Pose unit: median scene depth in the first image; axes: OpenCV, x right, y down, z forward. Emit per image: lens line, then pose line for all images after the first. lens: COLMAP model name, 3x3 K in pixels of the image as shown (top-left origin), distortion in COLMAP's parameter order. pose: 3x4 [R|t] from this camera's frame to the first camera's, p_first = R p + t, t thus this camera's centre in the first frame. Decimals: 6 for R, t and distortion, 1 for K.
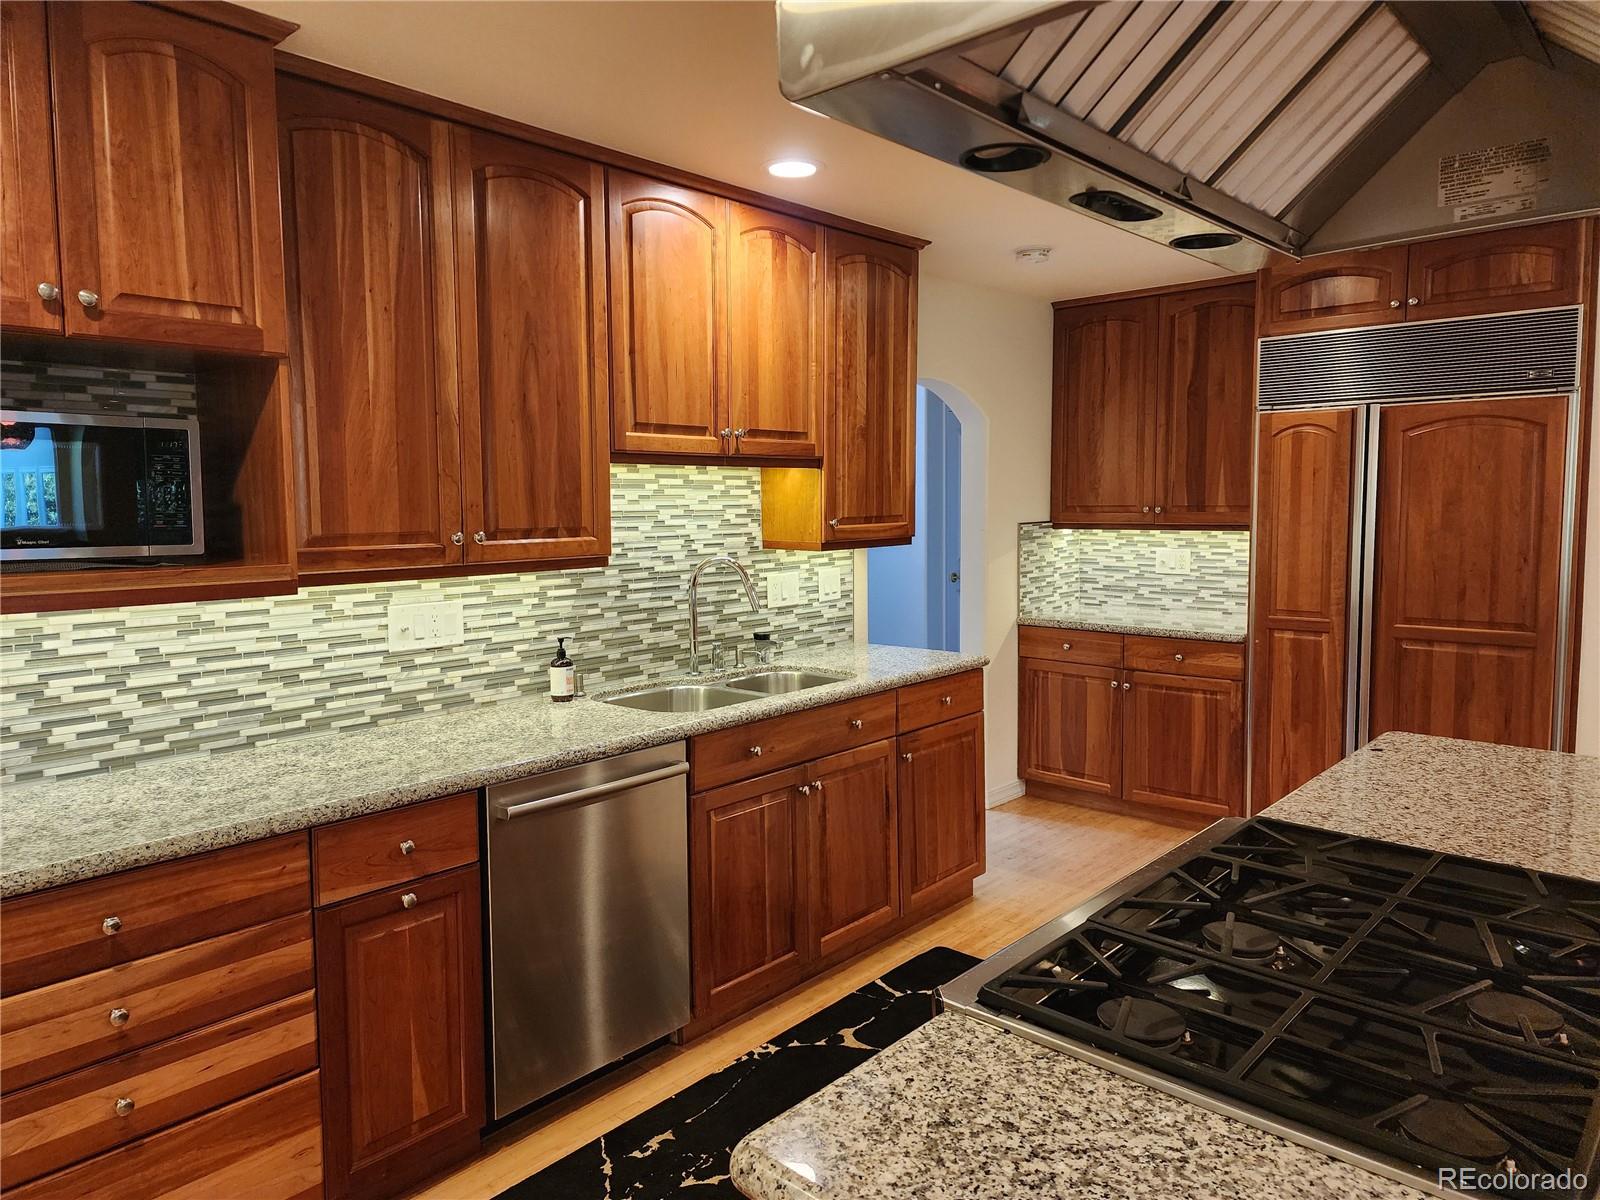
lens RADIAL K [[1072.7, 0, 798.7], [0, 1072.7, 587.3], [0, 0, 1]] dist [0.080760, -0.062878]
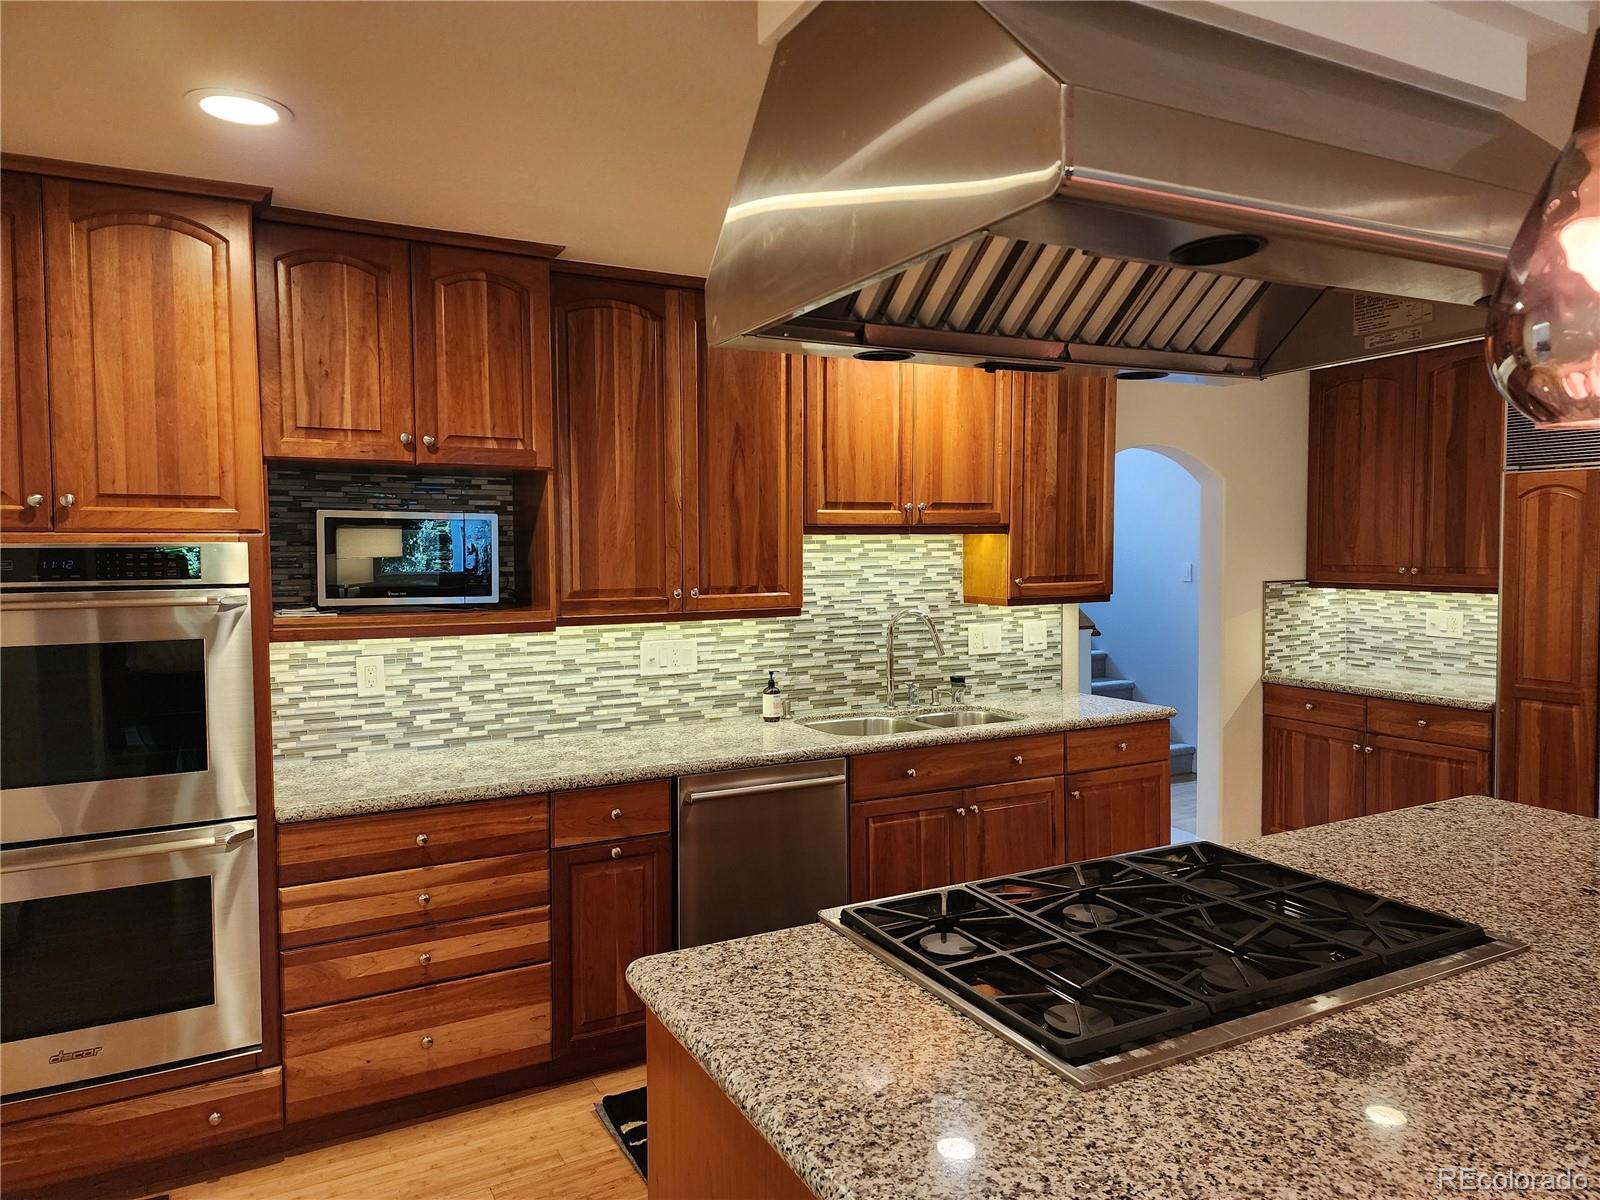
lens RADIAL K [[1061.3, 0, 800.0], [0, 1061.3, 600.0], [0, 0, 1]] dist [0.147954, -0.215445]
pose [[0.940742, 0.020865, -0.338482, 0.231672], [-0.030713, 0.999246, -0.023764, -0.008119], [0.337731, 0.032752, 0.940673, -0.163597]]
